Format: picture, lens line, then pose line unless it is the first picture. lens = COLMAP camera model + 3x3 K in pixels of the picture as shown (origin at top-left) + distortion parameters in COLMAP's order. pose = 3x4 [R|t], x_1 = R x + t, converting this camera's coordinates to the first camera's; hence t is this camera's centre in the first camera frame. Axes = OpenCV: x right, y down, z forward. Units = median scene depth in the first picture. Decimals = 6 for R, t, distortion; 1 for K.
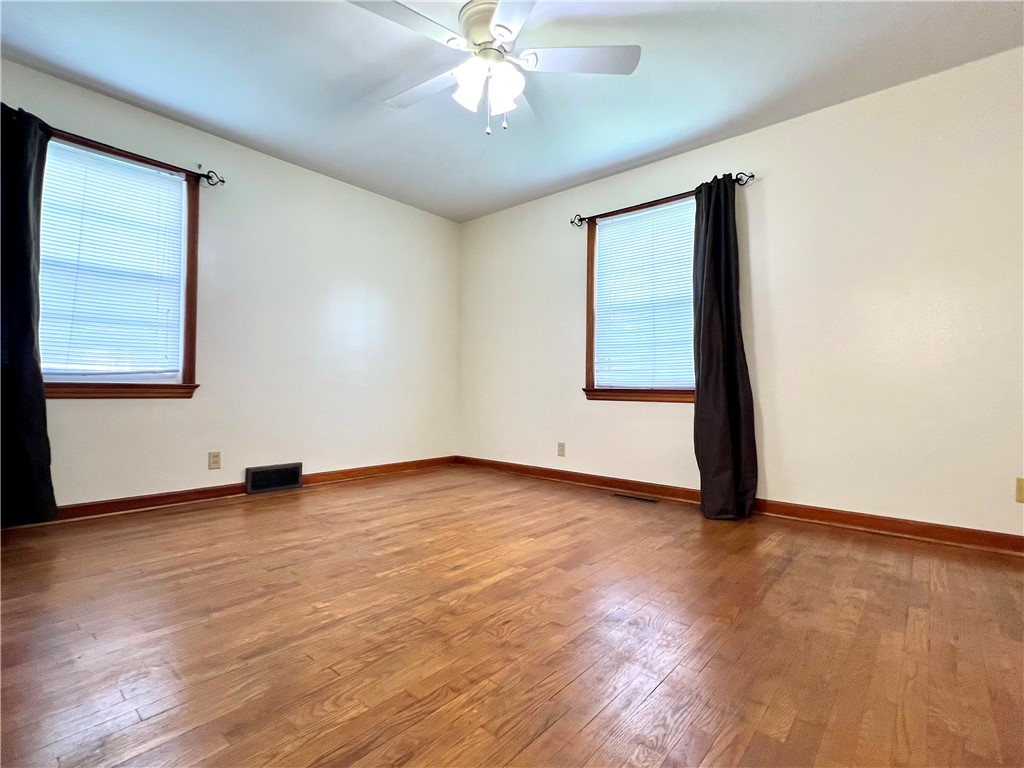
lens RADIAL K [[484.0, 0, 506.7], [0, 484.0, 385.2], [0, 0, 1]] dist [-0.003581, -0.000573]
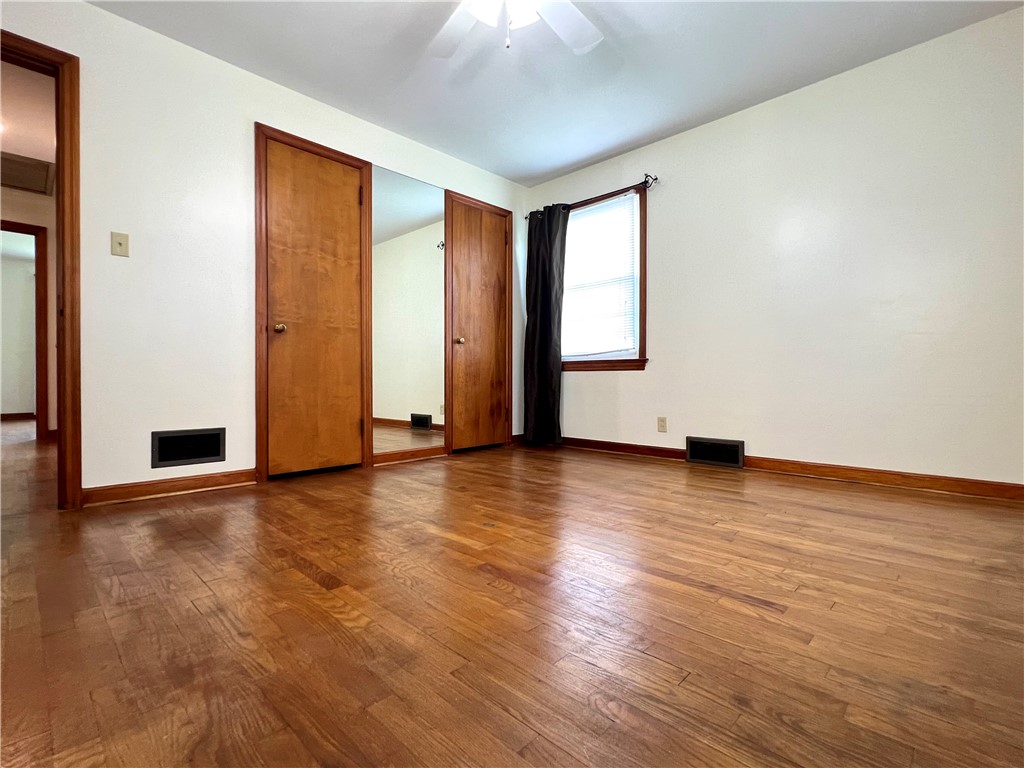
lens RADIAL K [[484.0, 0, 506.7], [0, 484.0, 385.2], [0, 0, 1]] dist [-0.003581, -0.000573]
pose [[-0.058372, -0.003071, -0.998290, 0.608086], [0.010227, 0.999941, -0.003674, 0.068968], [0.998243, -0.010424, -0.058337, 0.764472]]
